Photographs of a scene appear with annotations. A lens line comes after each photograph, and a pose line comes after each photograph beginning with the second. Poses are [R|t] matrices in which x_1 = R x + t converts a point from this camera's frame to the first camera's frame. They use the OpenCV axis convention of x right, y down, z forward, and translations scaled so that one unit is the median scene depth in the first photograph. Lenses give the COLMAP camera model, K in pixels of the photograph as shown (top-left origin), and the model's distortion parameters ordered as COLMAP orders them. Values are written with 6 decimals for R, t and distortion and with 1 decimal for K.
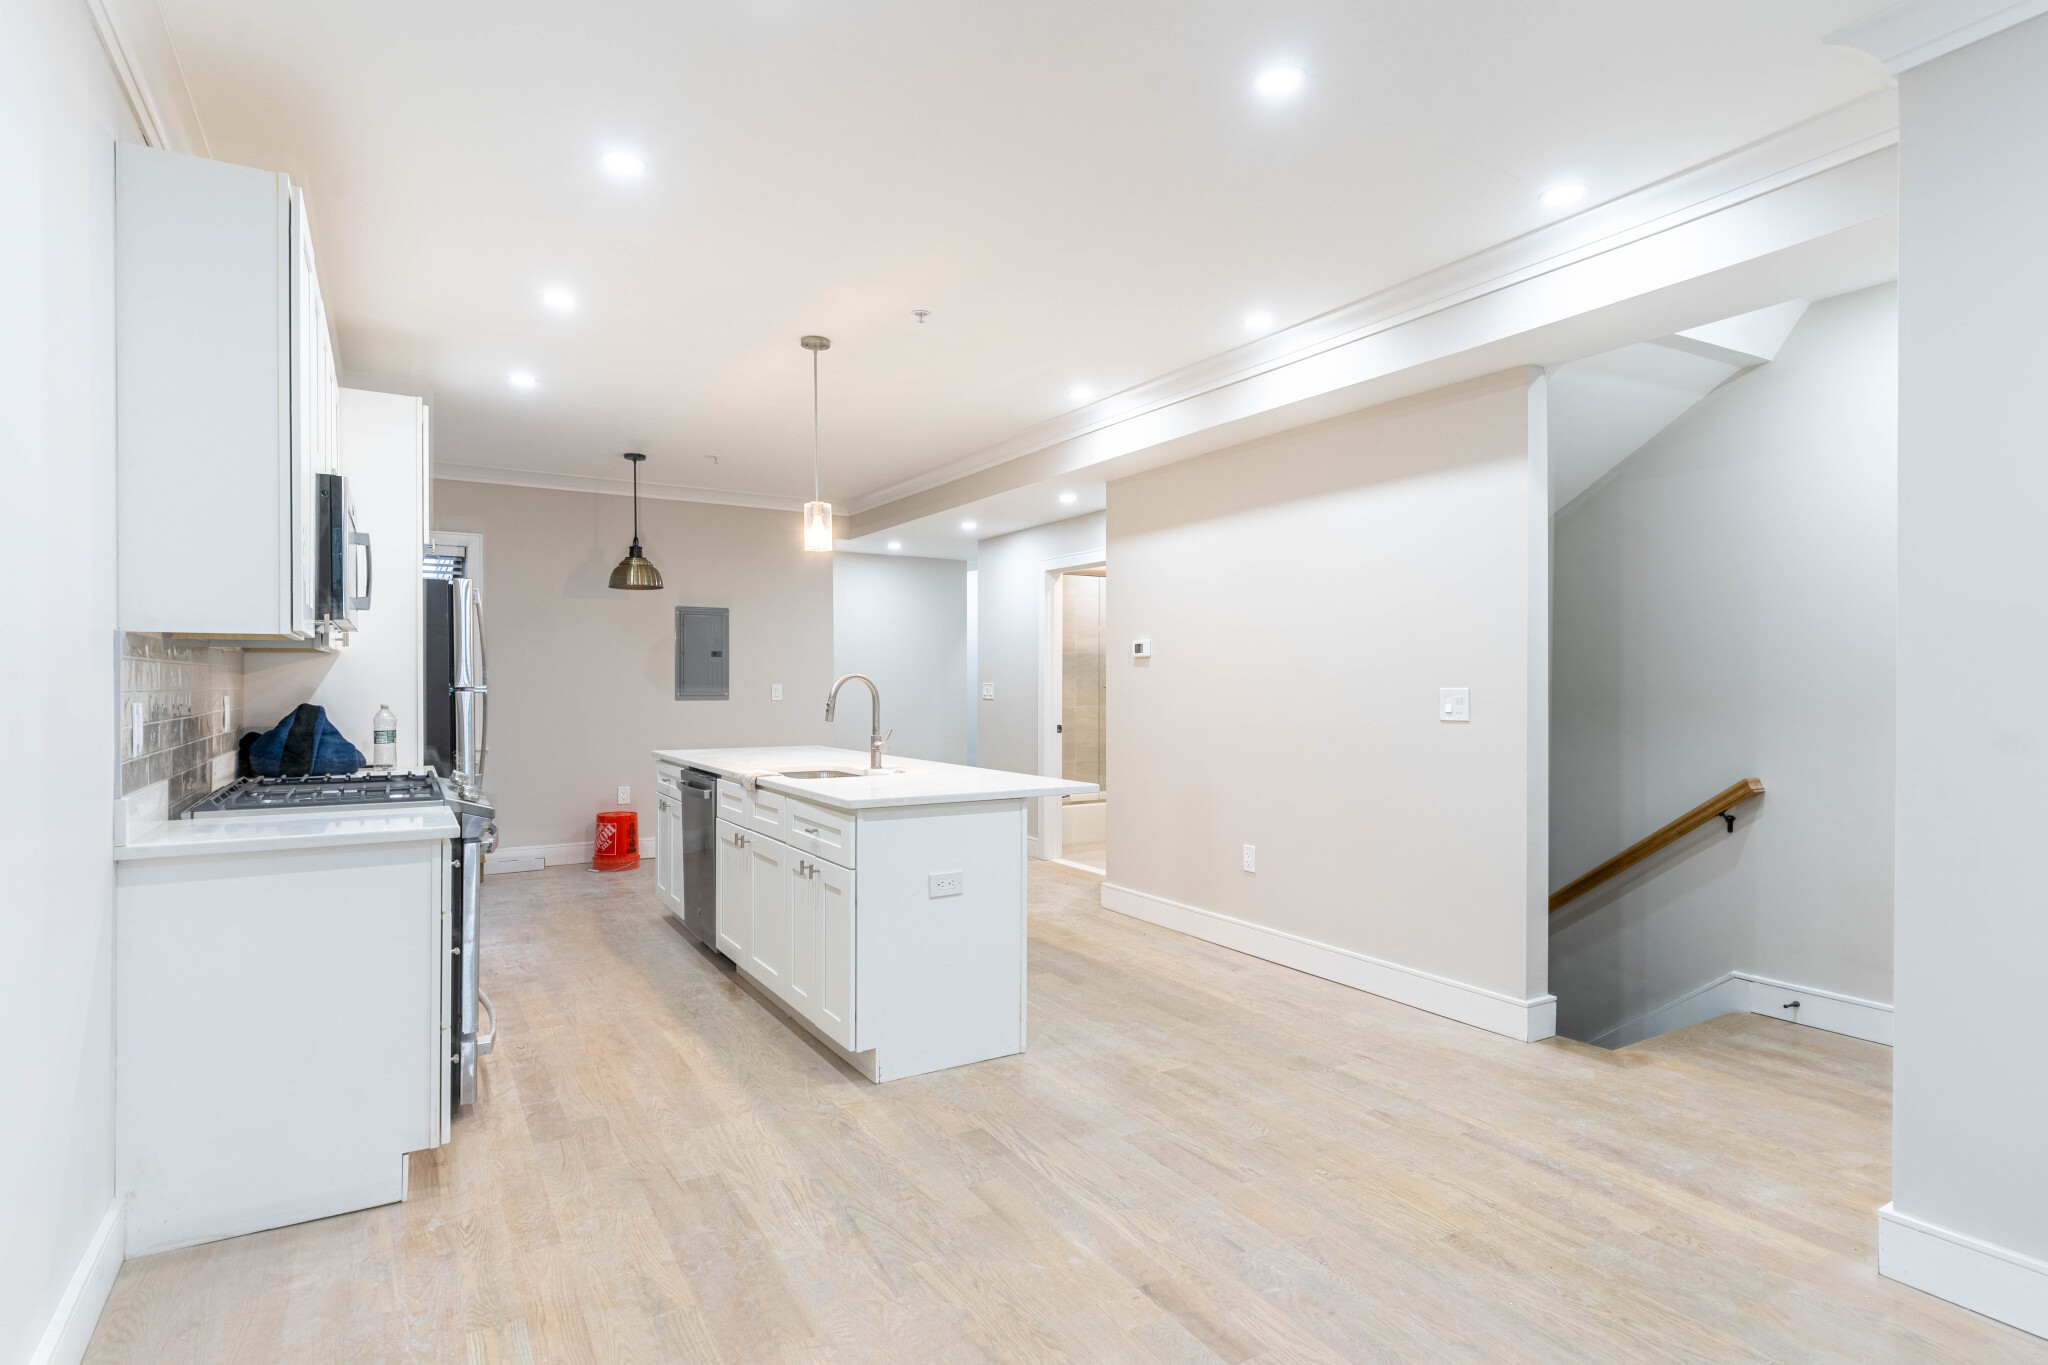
lens RADIAL K [[1050.8, 0, 1012.1], [0, 1050.8, 685.0], [0, 0, 1]] dist [0.007357, -0.001636]
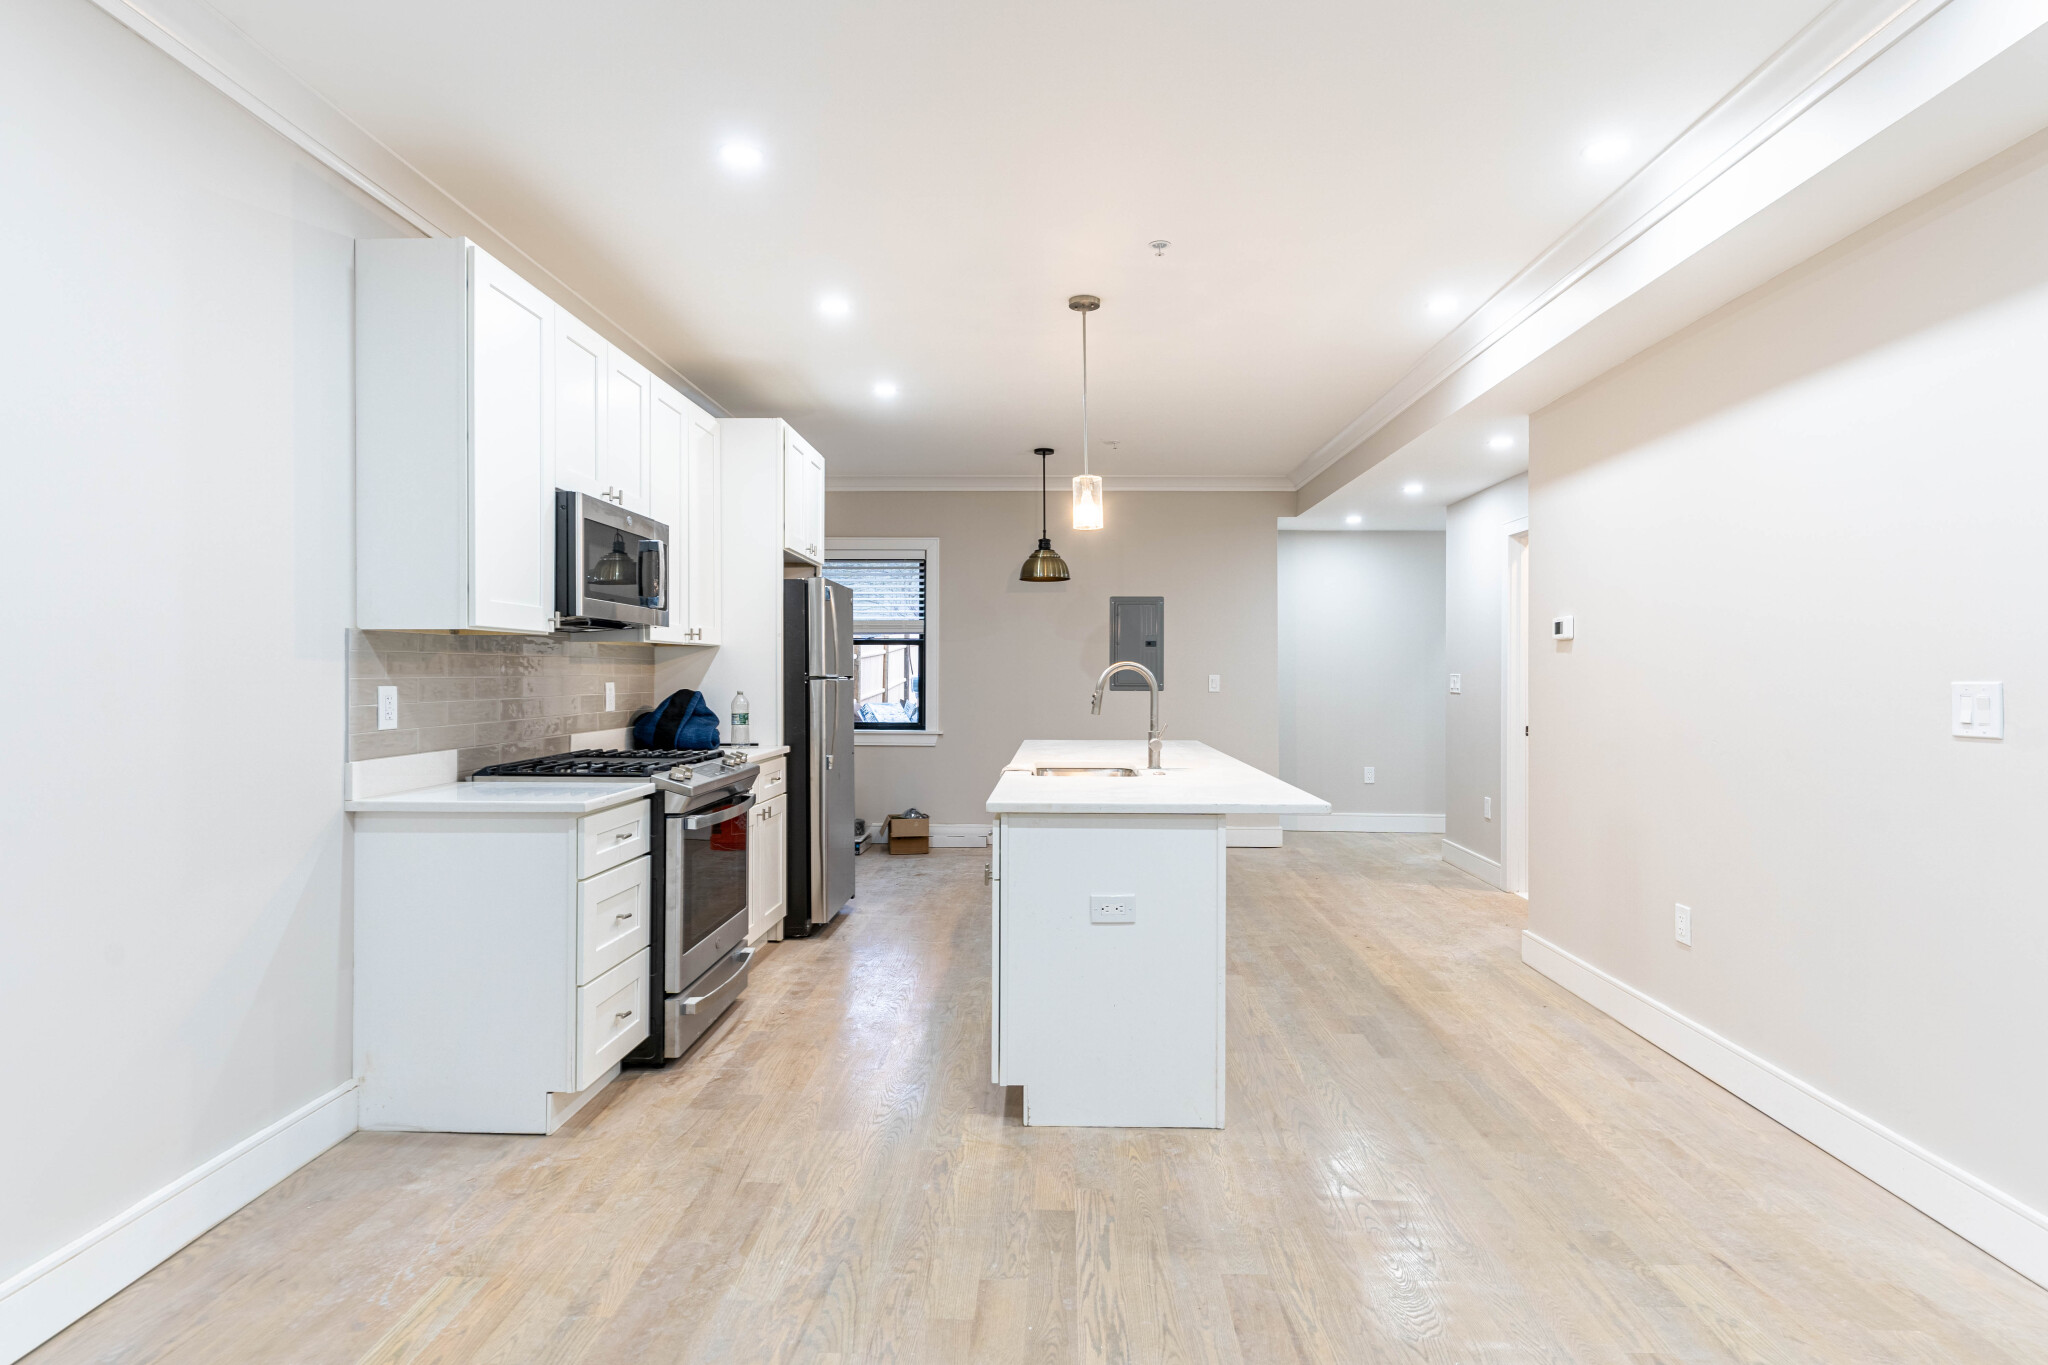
lens RADIAL K [[1050.8, 0, 1018.5], [0, 1050.8, 676.5], [0, 0, 1]] dist [0.007357, -0.001636]
pose [[0.842925, 0.003053, -0.538022, 0.305679], [-0.003062, 0.999995, 0.000877, 0.001276], [0.538022, 0.000909, 0.842931, 0.226913]]
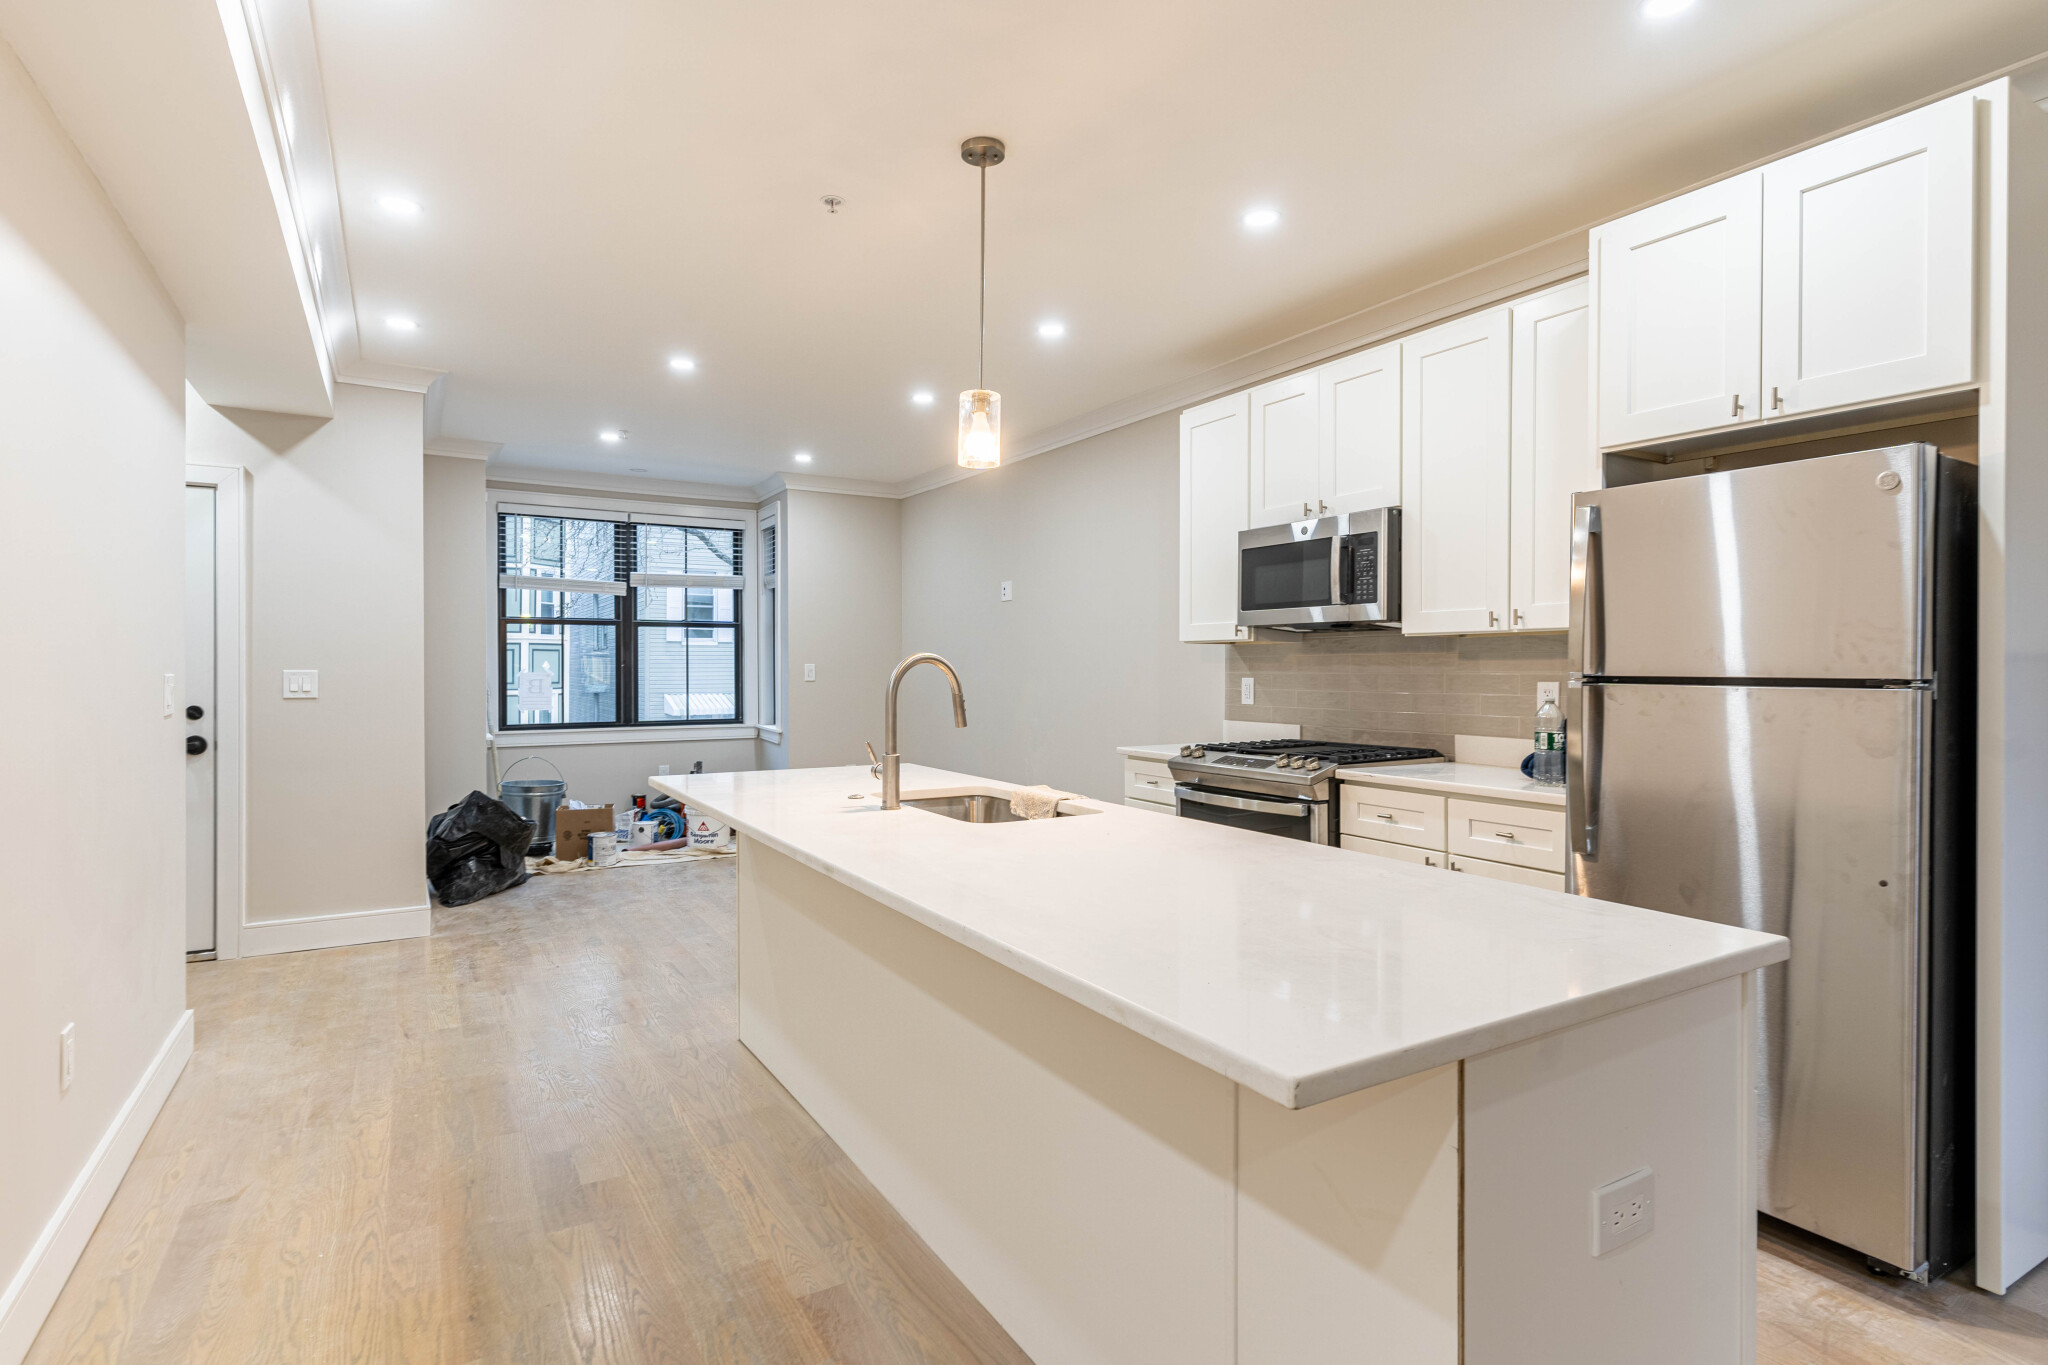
lens RADIAL K [[1050.8, 0, 1028.2], [0, 1050.8, 672.9], [0, 0, 1]] dist [0.007357, -0.001636]
pose [[-0.999931, -0.000549, -0.011749, -0.242690], [-0.000637, 0.999972, 0.007510, -0.004388], [0.011744, 0.007517, -0.999903, 1.941951]]
